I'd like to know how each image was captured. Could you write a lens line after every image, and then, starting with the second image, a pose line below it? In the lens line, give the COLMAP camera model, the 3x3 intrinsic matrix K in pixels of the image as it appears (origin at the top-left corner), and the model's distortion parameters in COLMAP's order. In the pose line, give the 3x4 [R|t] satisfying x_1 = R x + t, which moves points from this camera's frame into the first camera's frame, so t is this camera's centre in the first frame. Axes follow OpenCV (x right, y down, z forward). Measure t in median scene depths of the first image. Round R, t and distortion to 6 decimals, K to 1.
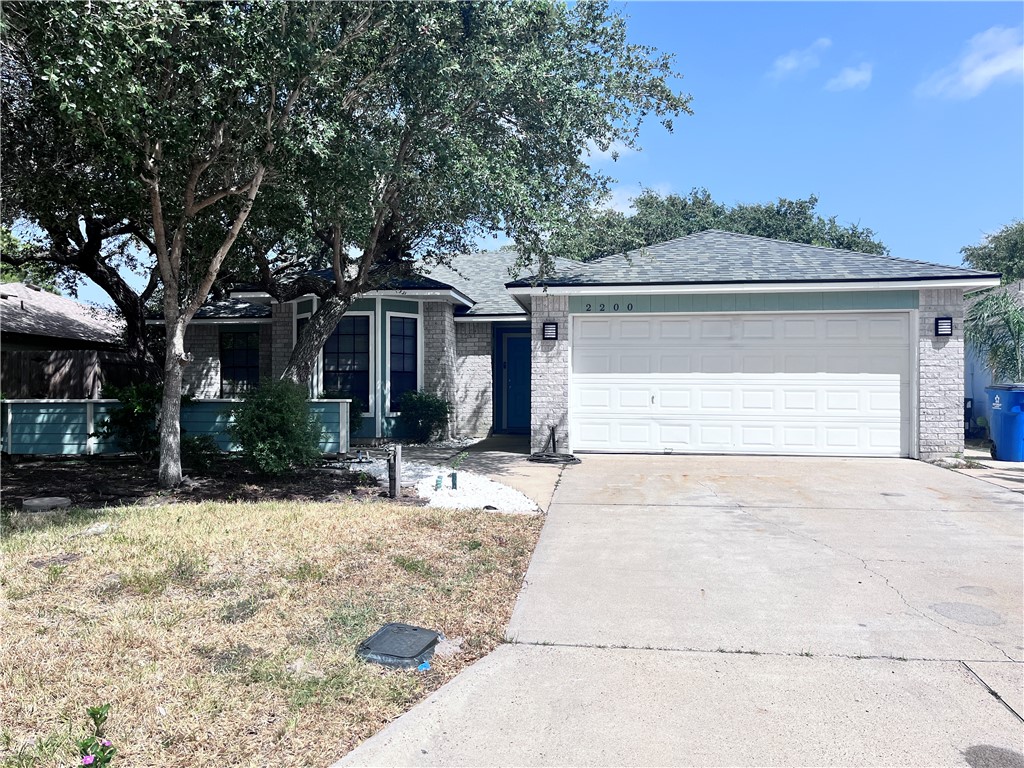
lens RADIAL K [[778.2, 0, 515.1], [0, 778.2, 387.2], [0, 0, 1]] dist [0.071903, -0.107892]
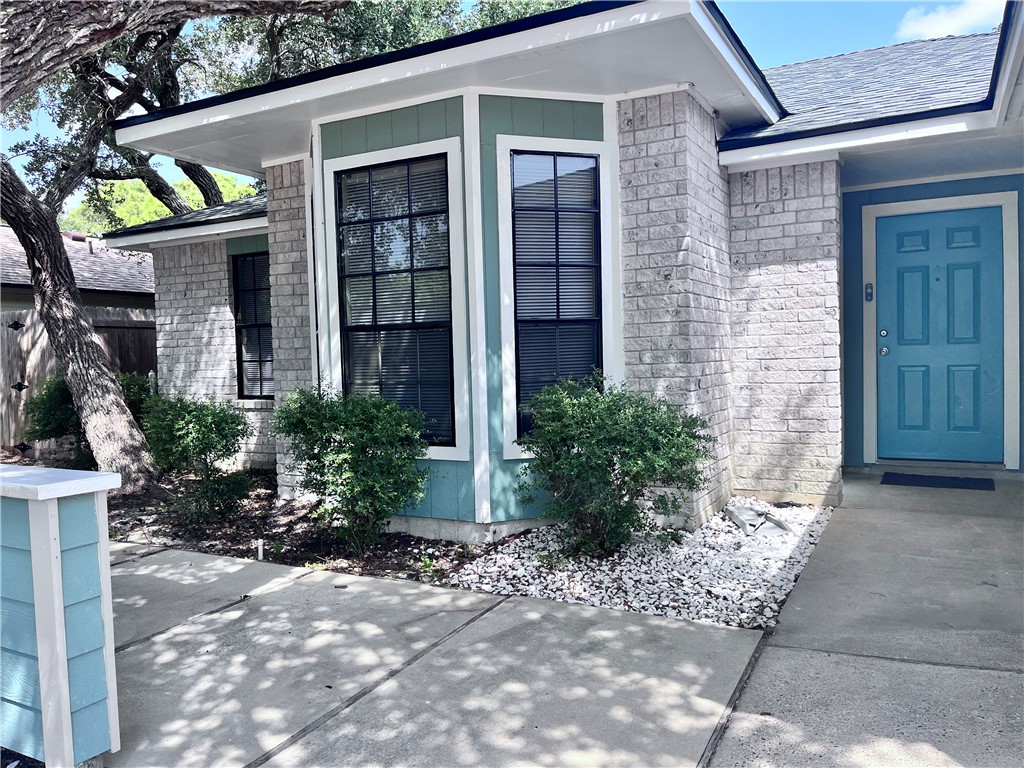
lens RADIAL K [[778.2, 0, 515.1], [0, 778.2, 387.2], [0, 0, 1]] dist [0.071903, -0.107892]
pose [[0.930662, -0.009119, -0.365766, -0.038136], [0.028302, 0.998488, 0.047117, -0.007041], [0.364784, -0.054202, 0.929513, 0.660976]]
